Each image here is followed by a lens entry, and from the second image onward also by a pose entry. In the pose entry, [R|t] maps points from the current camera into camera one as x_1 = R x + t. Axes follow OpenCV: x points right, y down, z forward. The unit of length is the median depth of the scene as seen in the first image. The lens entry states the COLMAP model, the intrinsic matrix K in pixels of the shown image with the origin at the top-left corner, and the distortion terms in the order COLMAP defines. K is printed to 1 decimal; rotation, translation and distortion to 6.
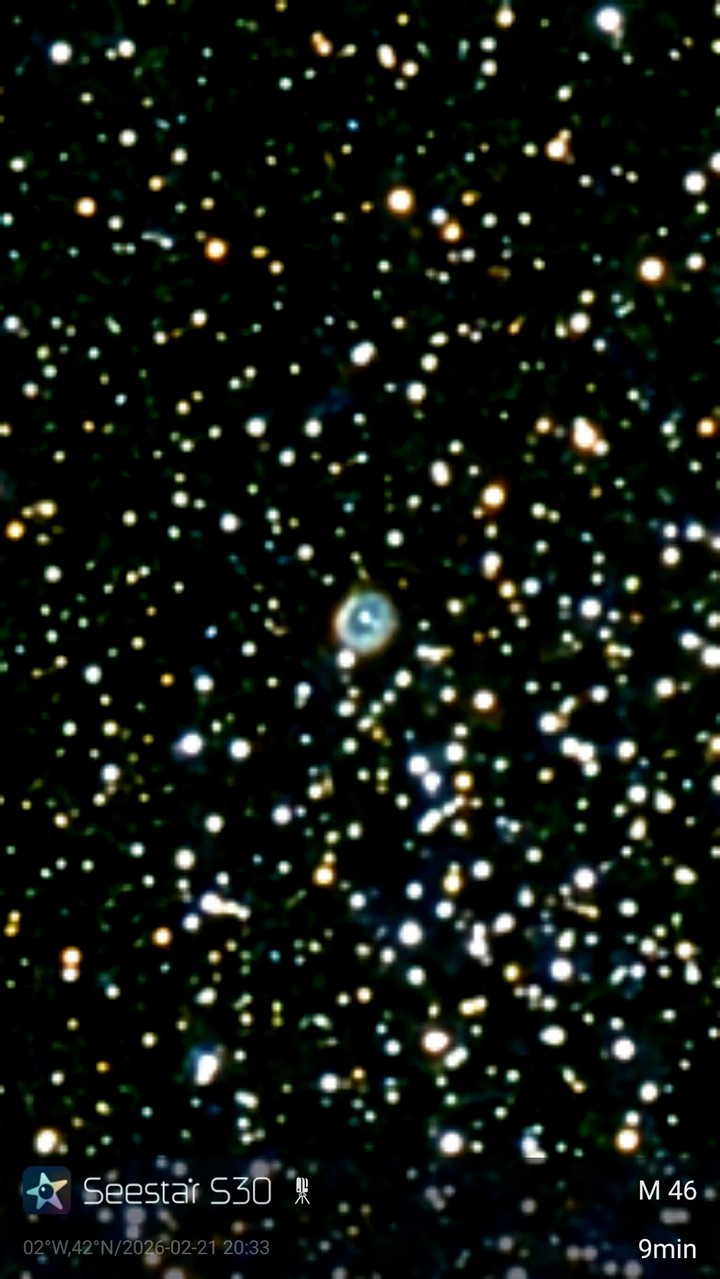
lens RADIAL K [[4682.9, 0, 360.0], [0, 4682.9, 639.5], [0, 0, 1]] dist [-0.013417, -0.096888]
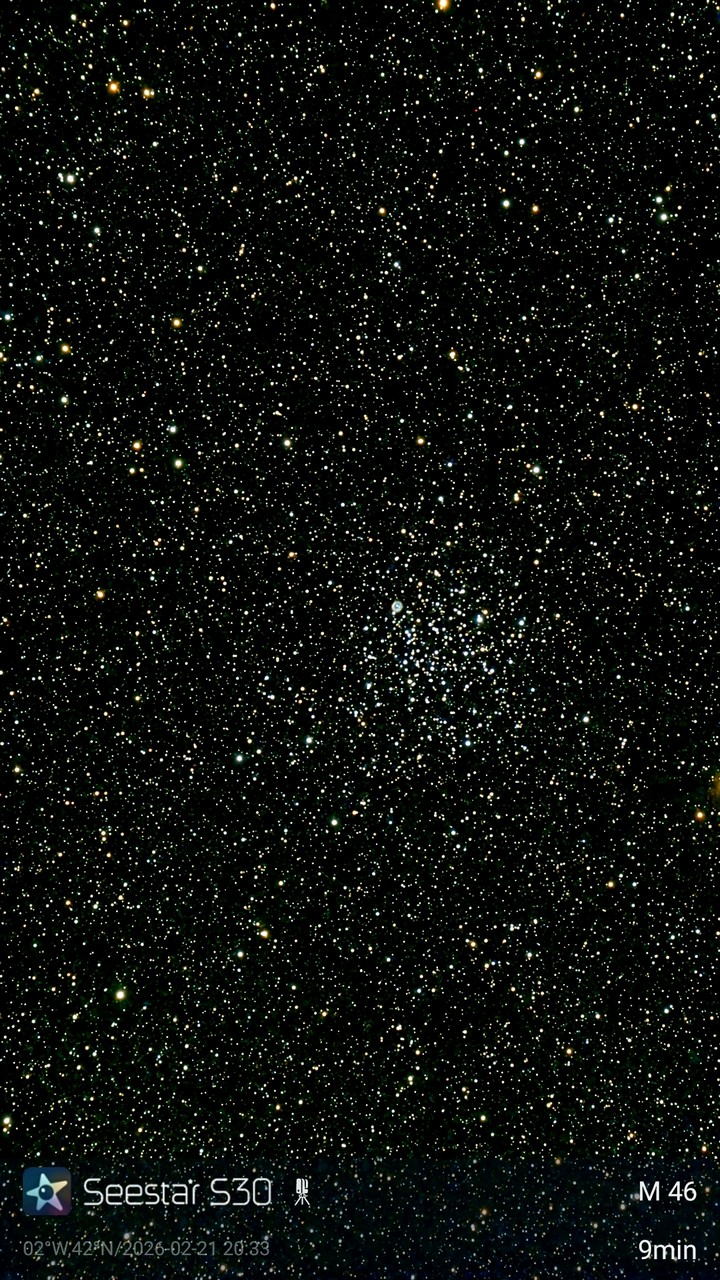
lens RADIAL K [[4686.6, 0, 360.0], [0, 4686.6, 640.0], [0, 0, 1]] dist [-0.013417, -0.096888]
pose [[1.000000, -0.000101, 0.000021, -0.043467], [0.000101, 1.000000, -0.000108, 0.036853], [-0.000021, 0.000108, 1.000000, -4.599005]]
